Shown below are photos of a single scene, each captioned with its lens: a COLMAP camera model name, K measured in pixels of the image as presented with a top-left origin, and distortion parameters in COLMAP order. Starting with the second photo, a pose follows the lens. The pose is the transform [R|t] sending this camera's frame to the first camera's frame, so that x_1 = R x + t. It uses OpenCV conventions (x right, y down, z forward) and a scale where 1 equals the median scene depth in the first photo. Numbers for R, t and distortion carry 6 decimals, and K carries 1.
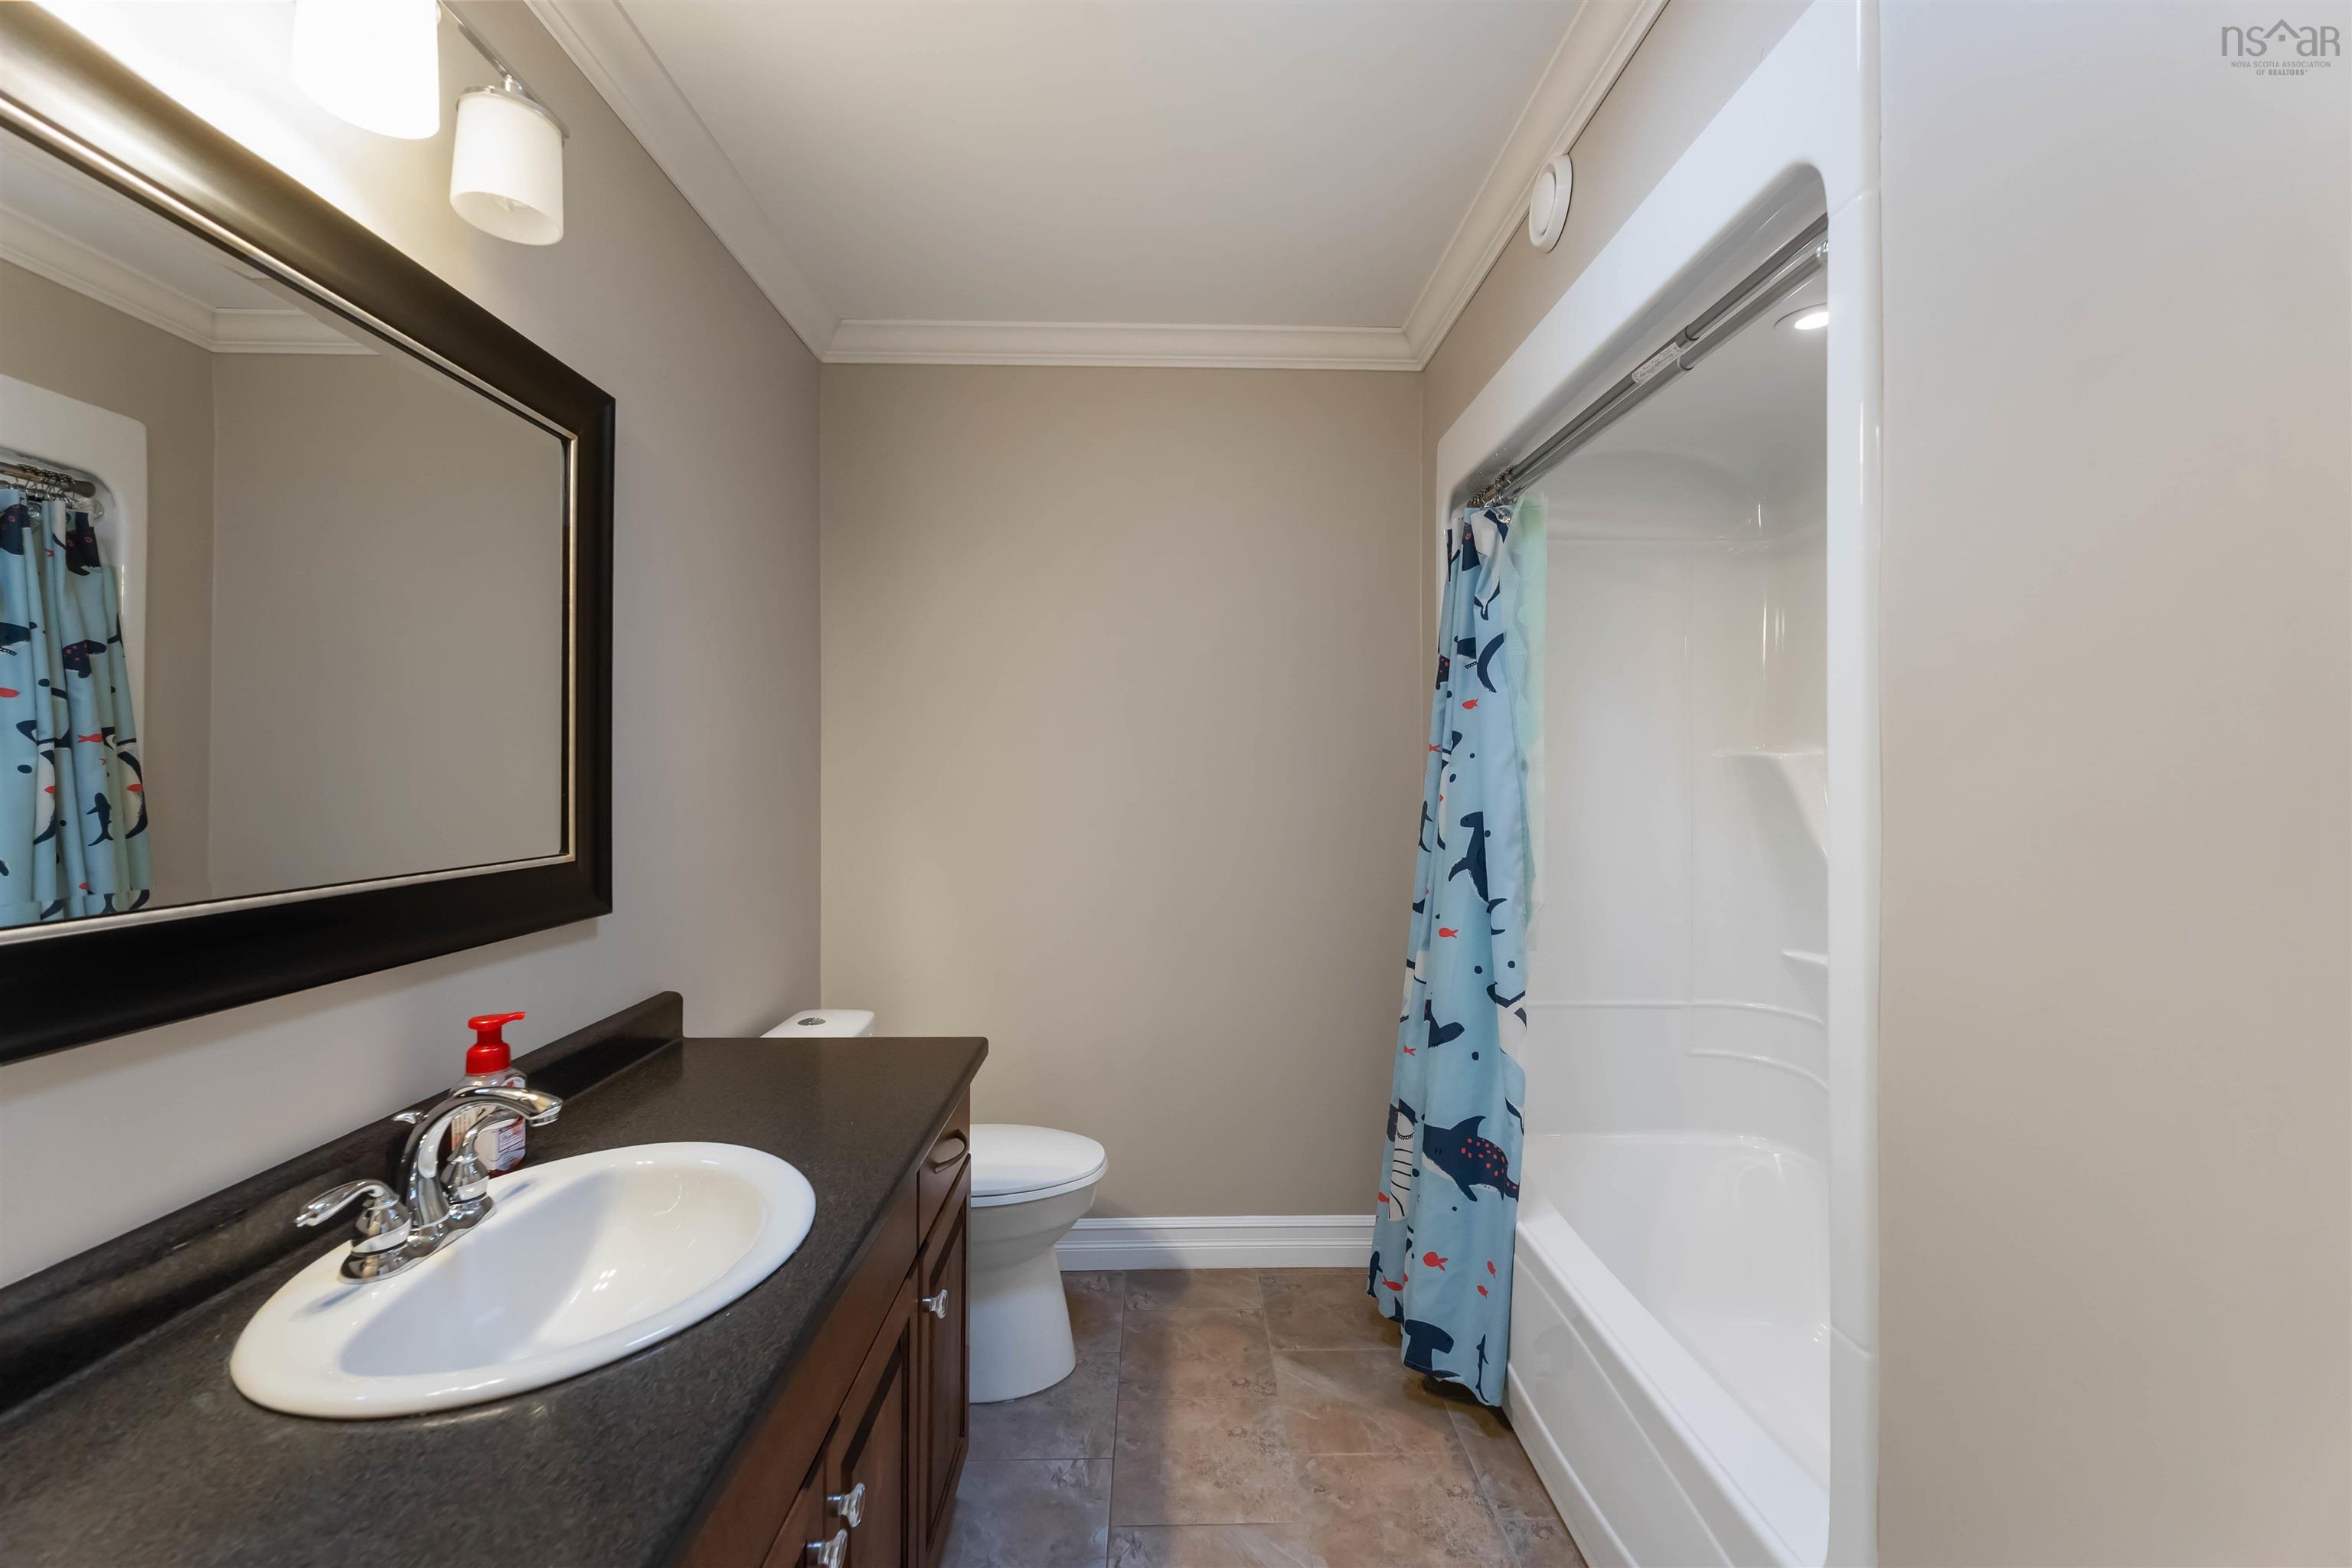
lens RADIAL K [[1015.8, 0, 1177.5], [0, 1015.8, 777.6], [0, 0, 1]] dist [0.000583, 0.000010]
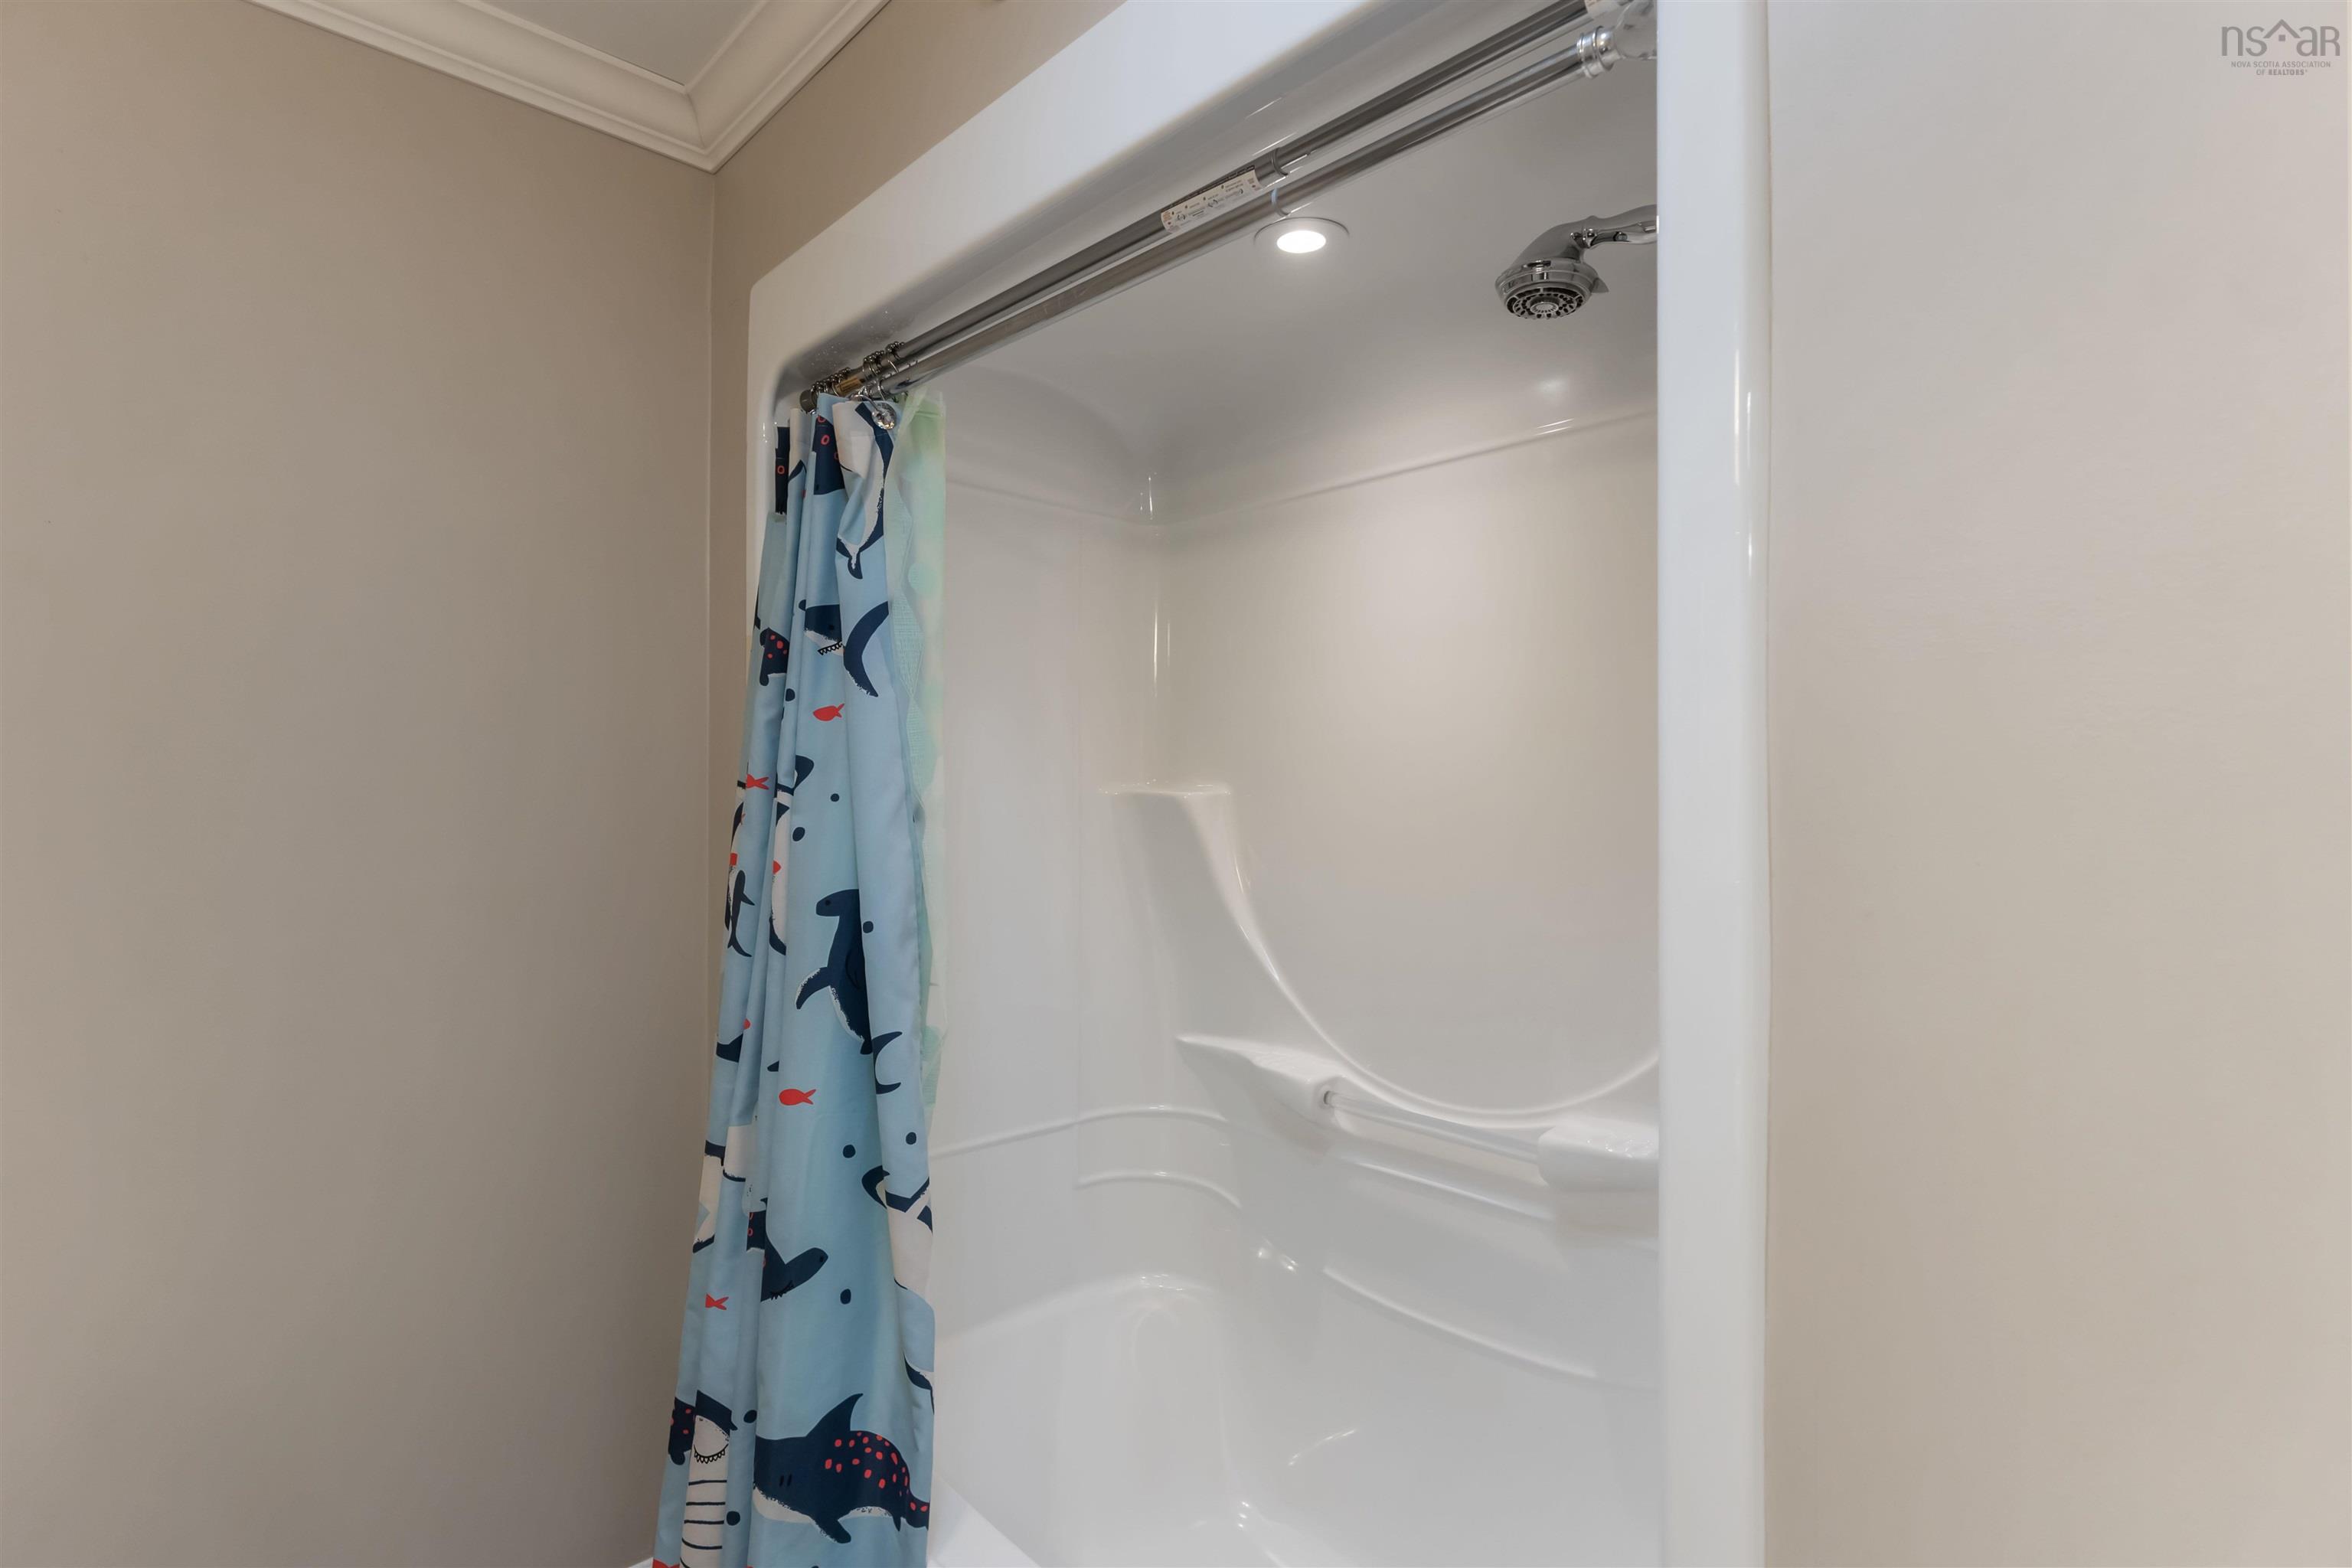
lens RADIAL K [[1146.6, 0, 1176.7], [0, 1146.6, 778.8], [0, 0, 1]] dist [-0.002876, -0.000172]
pose [[0.742662, 0.009101, 0.669604, -0.018717], [-0.002770, 0.999941, -0.010518, -0.026081], [-0.669660, 0.005957, 0.742644, 0.349031]]
